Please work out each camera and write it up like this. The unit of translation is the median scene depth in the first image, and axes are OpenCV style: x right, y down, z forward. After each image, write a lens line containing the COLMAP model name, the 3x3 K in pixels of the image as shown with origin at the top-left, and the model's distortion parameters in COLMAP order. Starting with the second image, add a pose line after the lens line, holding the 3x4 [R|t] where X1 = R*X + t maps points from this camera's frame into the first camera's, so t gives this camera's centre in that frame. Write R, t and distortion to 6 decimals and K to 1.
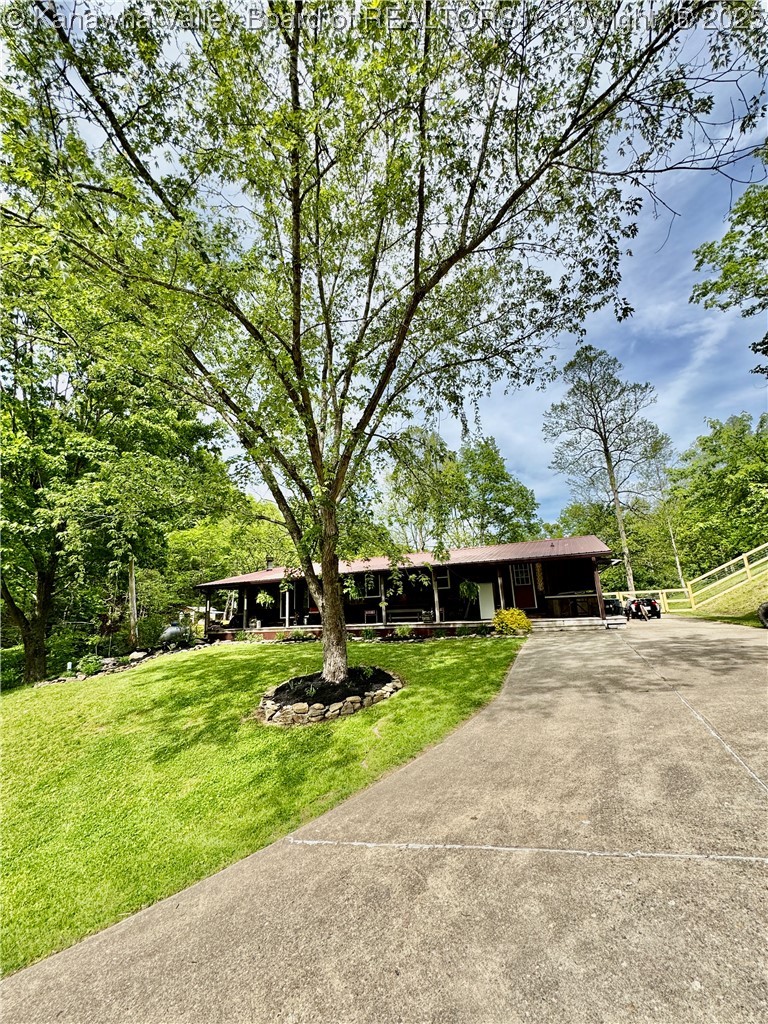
lens RADIAL K [[411.0, 0, 384.0], [0, 411.0, 512.0], [0, 0, 1]] dist [-0.001962, -0.000203]
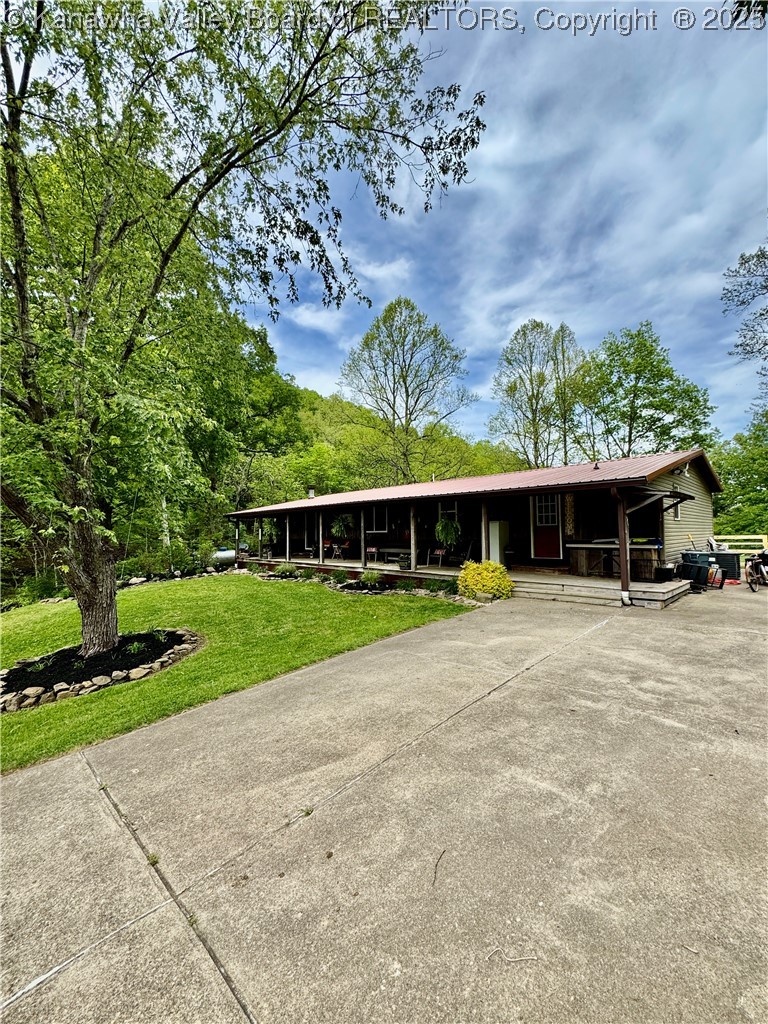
lens RADIAL K [[411.0, 0, 384.0], [0, 411.0, 512.0], [0, 0, 1]] dist [-0.001962, -0.000203]
pose [[0.931984, 0.019941, -0.361951, 0.337220], [0.048323, 0.982740, 0.178568, 0.017654], [0.359265, -0.183913, 0.914934, 0.269093]]
